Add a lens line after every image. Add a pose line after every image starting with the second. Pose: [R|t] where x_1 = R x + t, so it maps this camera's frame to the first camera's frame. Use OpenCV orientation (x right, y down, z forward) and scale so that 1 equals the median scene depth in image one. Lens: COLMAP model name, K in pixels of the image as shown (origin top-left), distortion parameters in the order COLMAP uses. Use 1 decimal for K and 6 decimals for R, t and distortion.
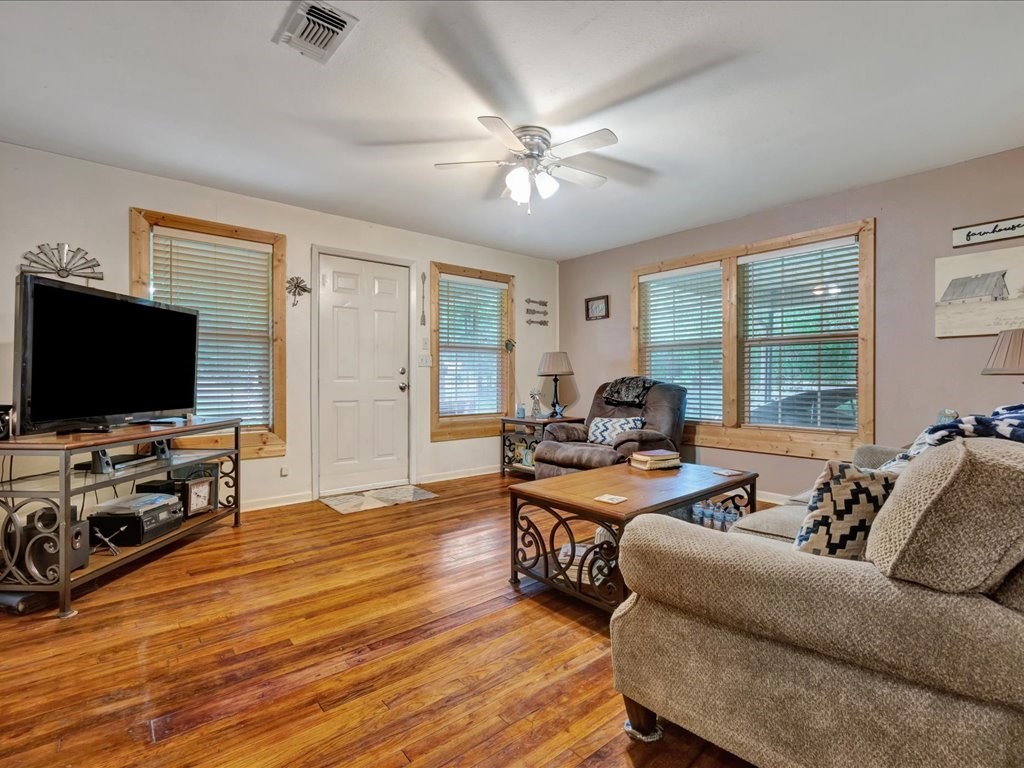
lens RADIAL K [[490.0, 0, 512.0], [0, 490.0, 384.0], [0, 0, 1]] dist [0.000397, -0.000462]
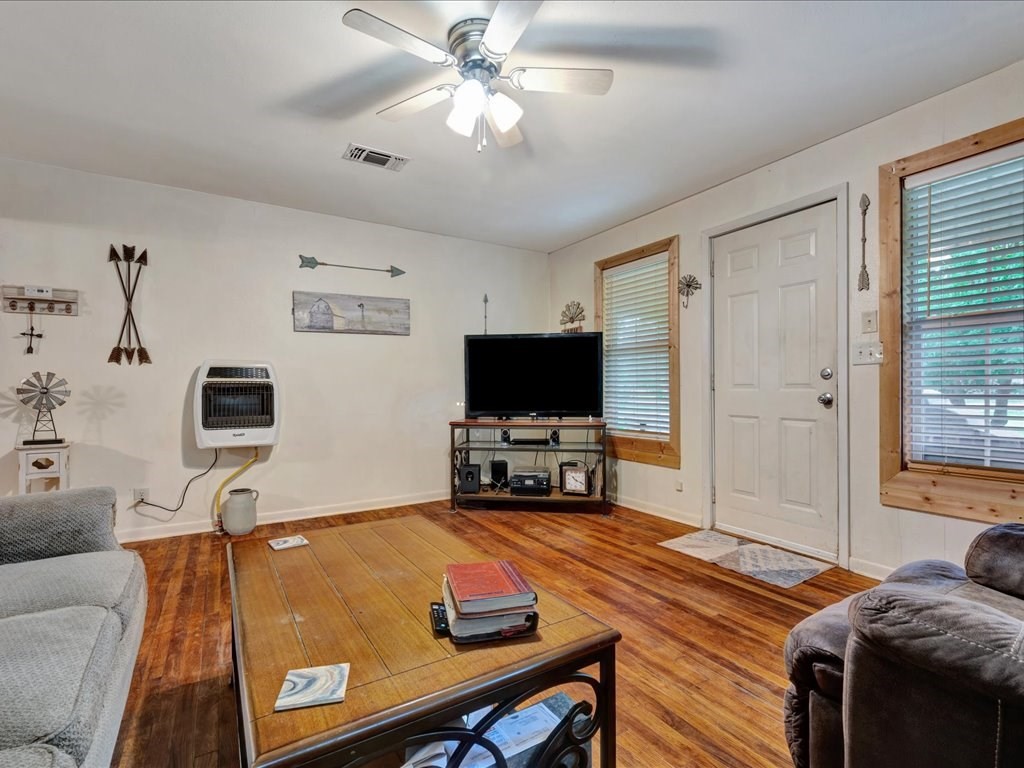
lens RADIAL K [[490.0, 0, 512.0], [0, 490.0, 384.0], [0, 0, 1]] dist [0.000397, -0.000462]
pose [[-0.152583, -0.012730, -0.988209, 0.506870], [-0.011063, 0.999876, -0.011172, -0.002745], [0.988229, 0.009228, -0.152705, 0.815110]]
